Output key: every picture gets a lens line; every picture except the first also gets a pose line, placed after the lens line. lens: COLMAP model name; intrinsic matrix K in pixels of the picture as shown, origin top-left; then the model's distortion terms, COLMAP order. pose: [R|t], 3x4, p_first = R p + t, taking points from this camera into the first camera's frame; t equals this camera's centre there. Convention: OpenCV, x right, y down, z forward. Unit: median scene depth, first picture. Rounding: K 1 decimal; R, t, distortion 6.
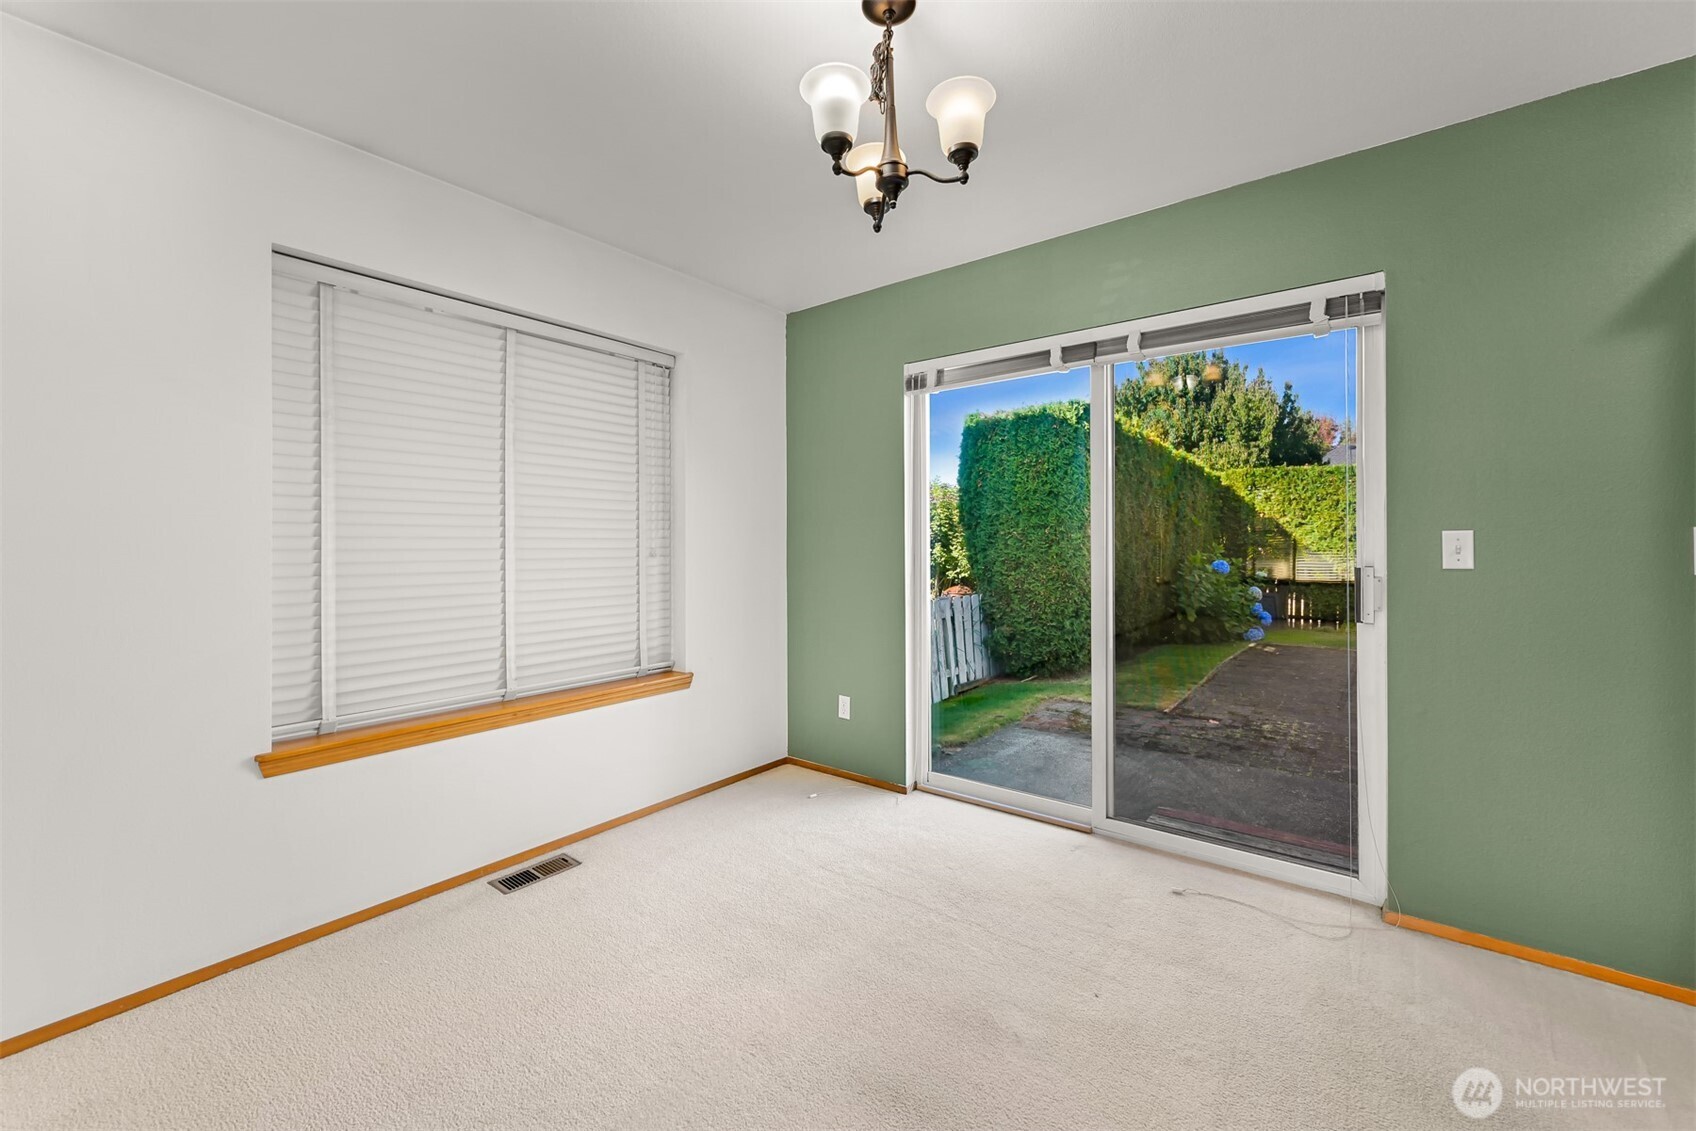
lens RADIAL K [[673.2, 0, 852.6], [0, 673.2, 542.6], [0, 0, 1]] dist [-0.000621, 0.000186]
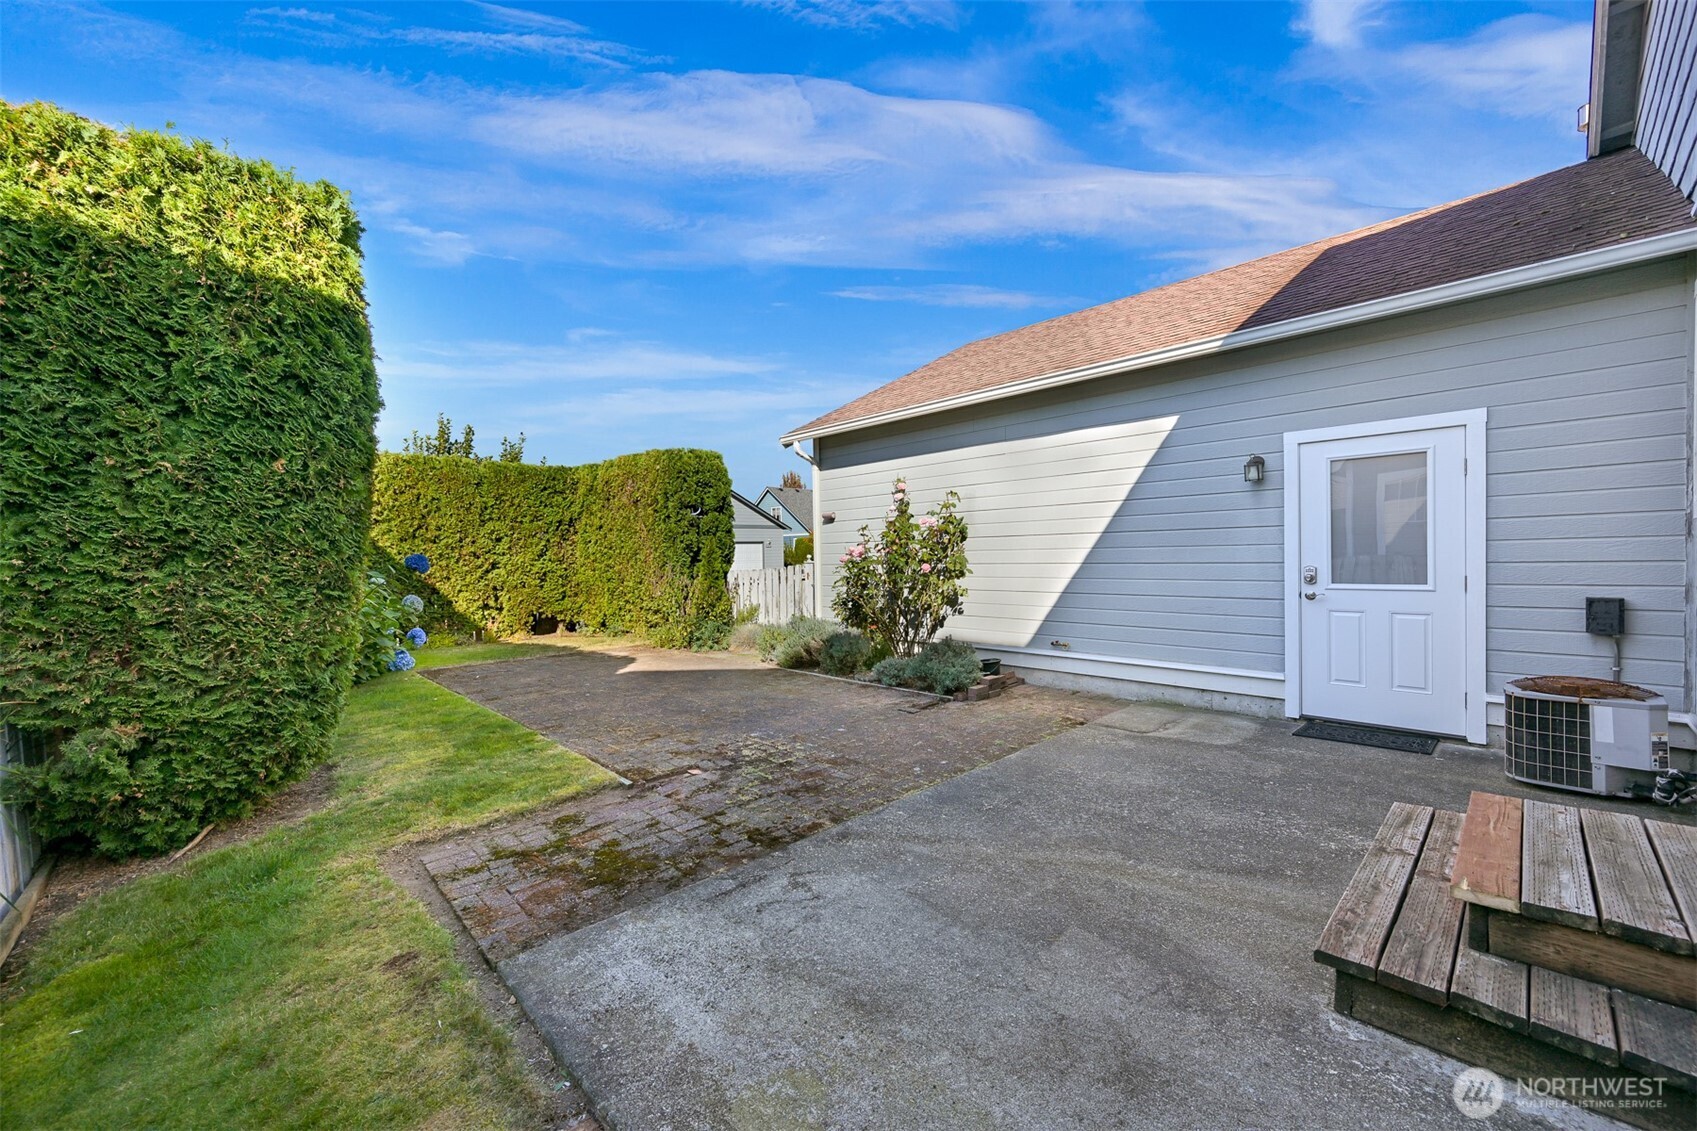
lens RADIAL K [[673.6, 0, 861.6], [0, 673.6, 563.0], [0, 0, 1]] dist [-0.000621, 0.000186]
pose [[0.149228, -0.013989, 0.988704, -0.167039], [0.019306, 0.999751, 0.011231, 0.104599], [-0.988614, 0.017411, 0.149461, 1.366383]]
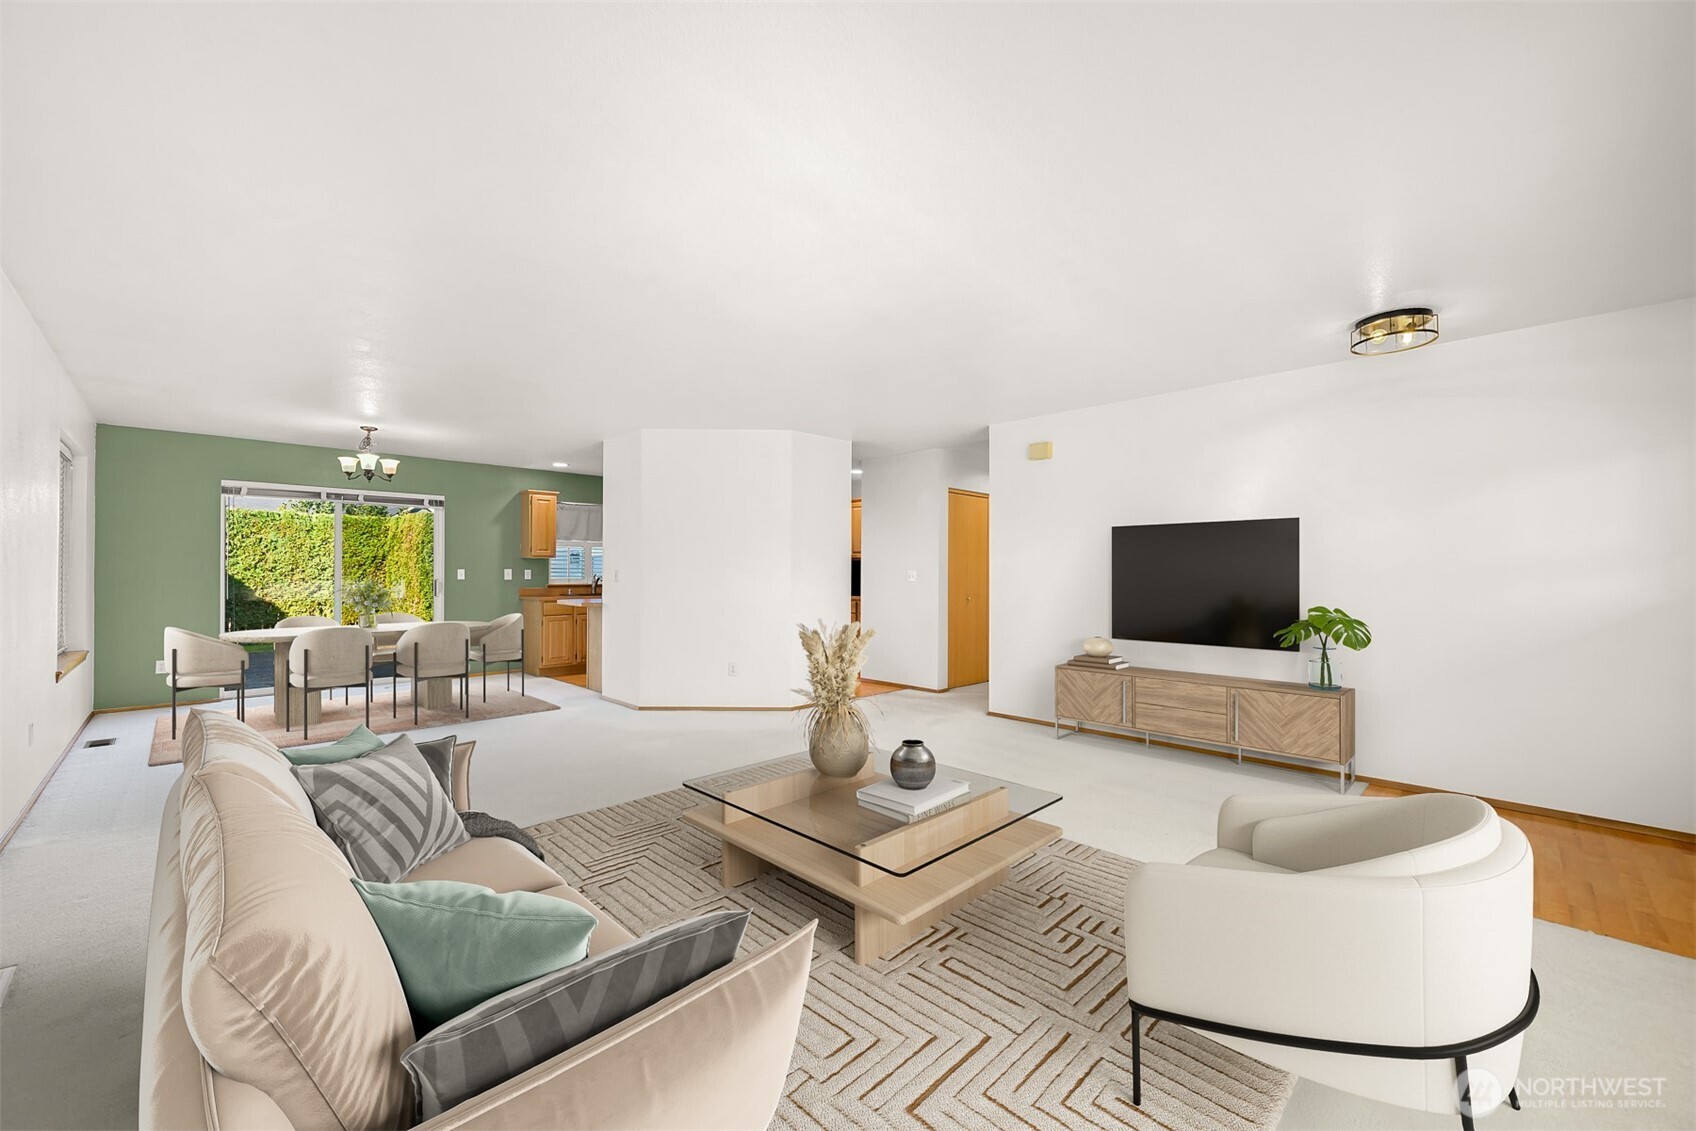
lens RADIAL K [[673.2, 0, 854.4], [0, 673.2, 567.5], [0, 0, 1]] dist [-0.000621, 0.000186]
pose [[0.127886, 0.010437, 0.991734, -1.544231], [-0.001745, 0.999945, -0.010299, 0.003996], [-0.991787, -0.000413, 0.127898, -1.007822]]
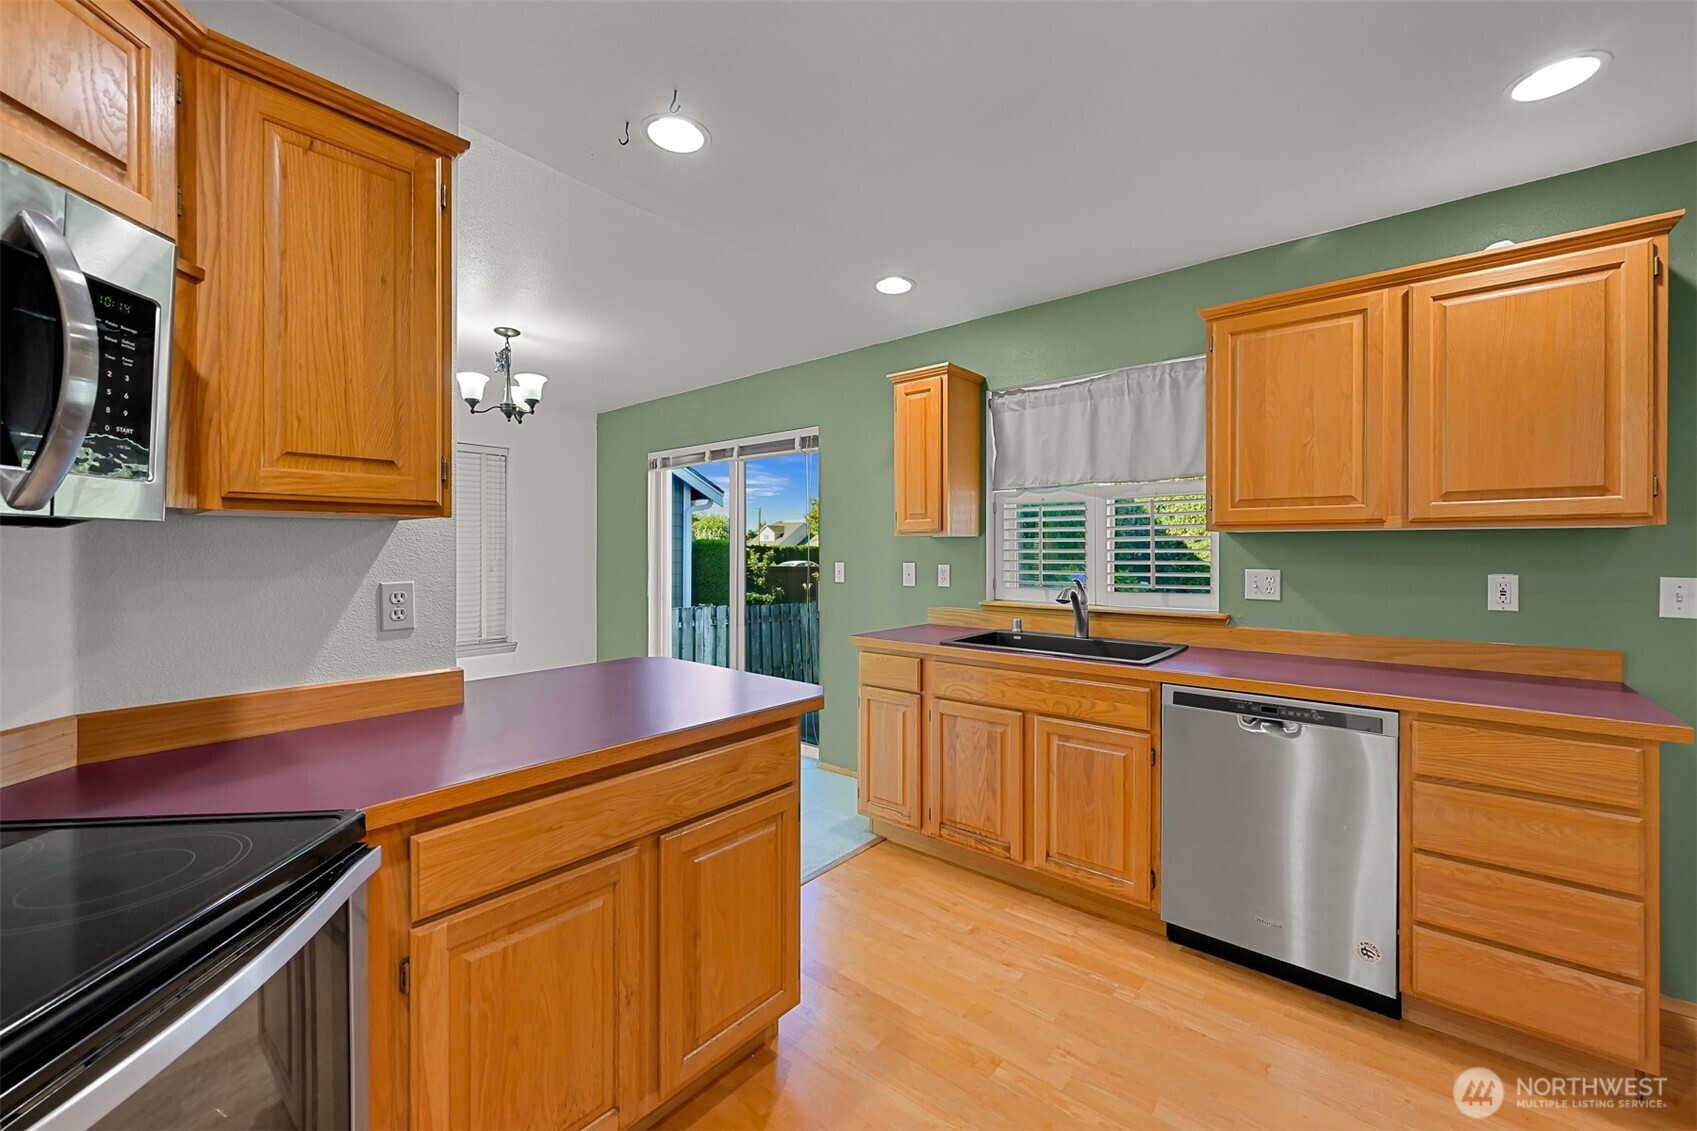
lens RADIAL K [[673.6, 0, 864.3], [0, 673.6, 549.1], [0, 0, 1]] dist [-0.000621, 0.000186]
pose [[0.999445, 0.004661, -0.032994, 0.624464], [-0.004723, 0.999987, -0.001821, -0.032139], [0.032985, 0.001975, 0.999454, -0.573722]]
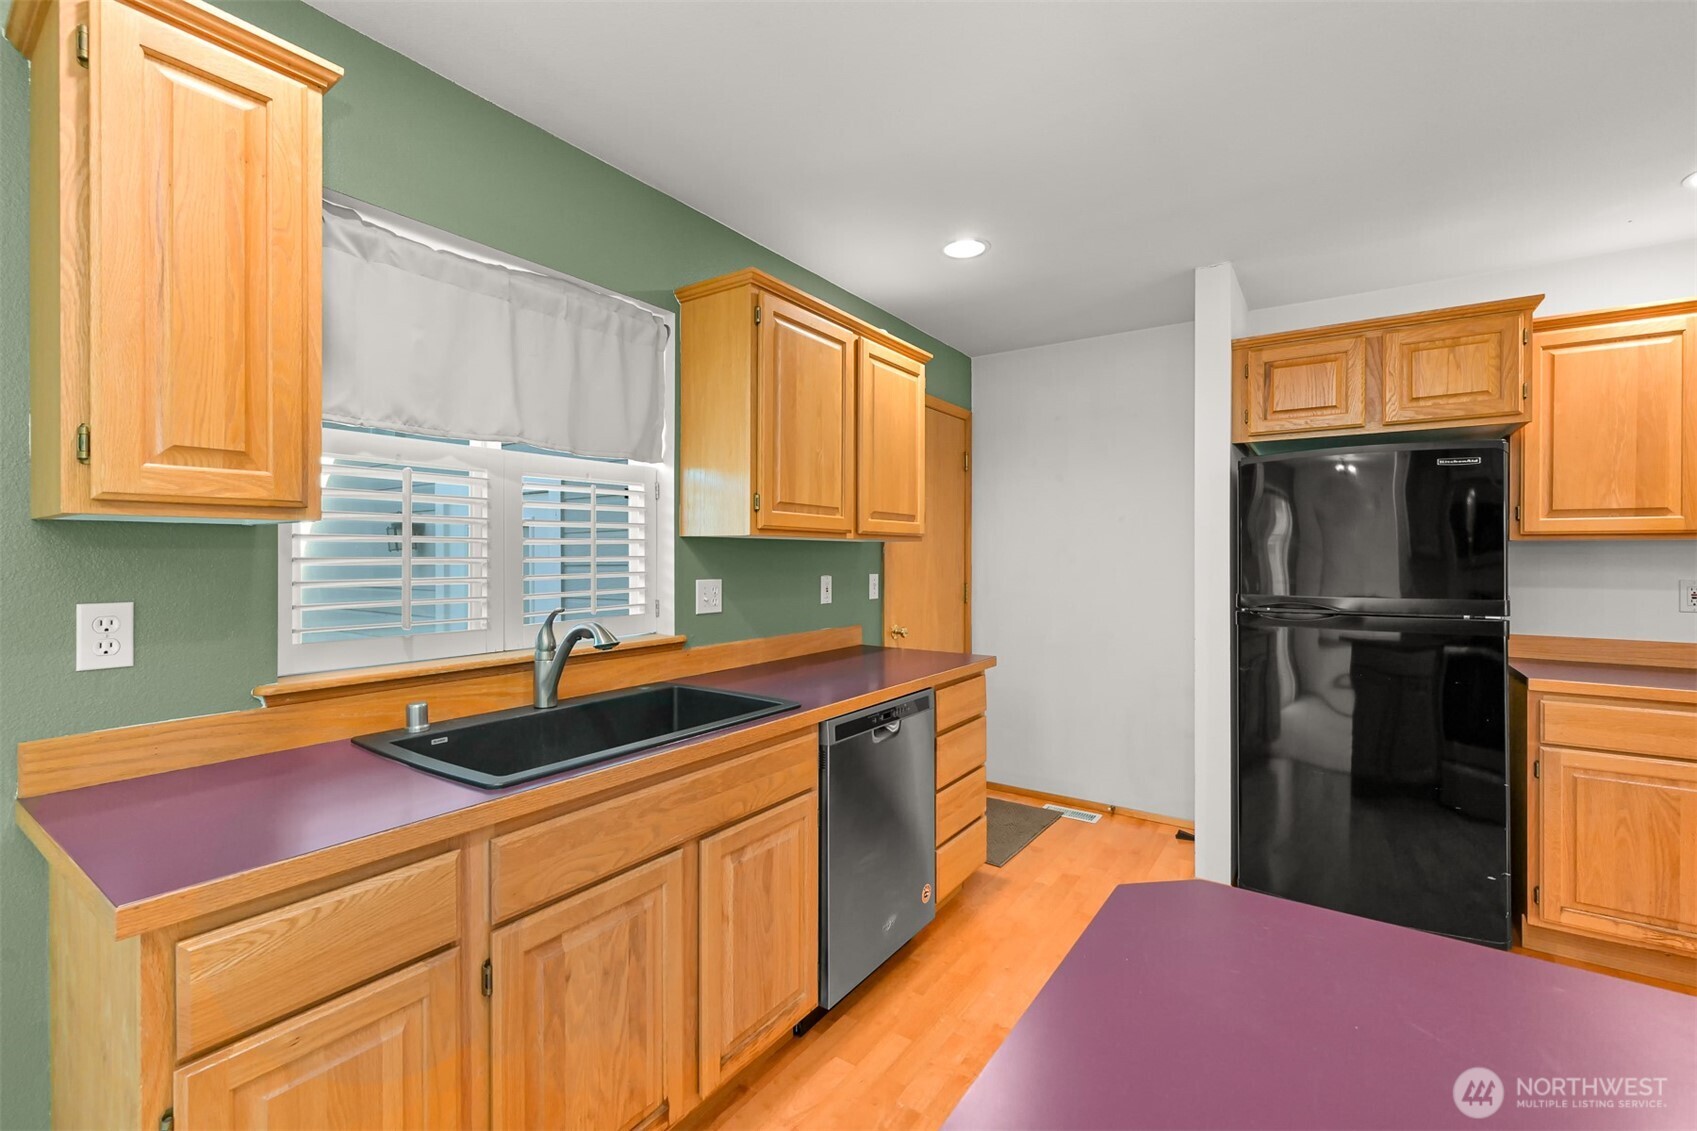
lens RADIAL K [[720.0, 0, 855.1], [0, 720.0, 555.5], [0, 0, 1]] dist [-0.002560, -0.000221]
pose [[-0.060472, 0.004863, 0.998158, 0.317817], [0.001873, 0.999987, -0.004758, -0.033077], [-0.998168, 0.001582, -0.060480, 0.105387]]
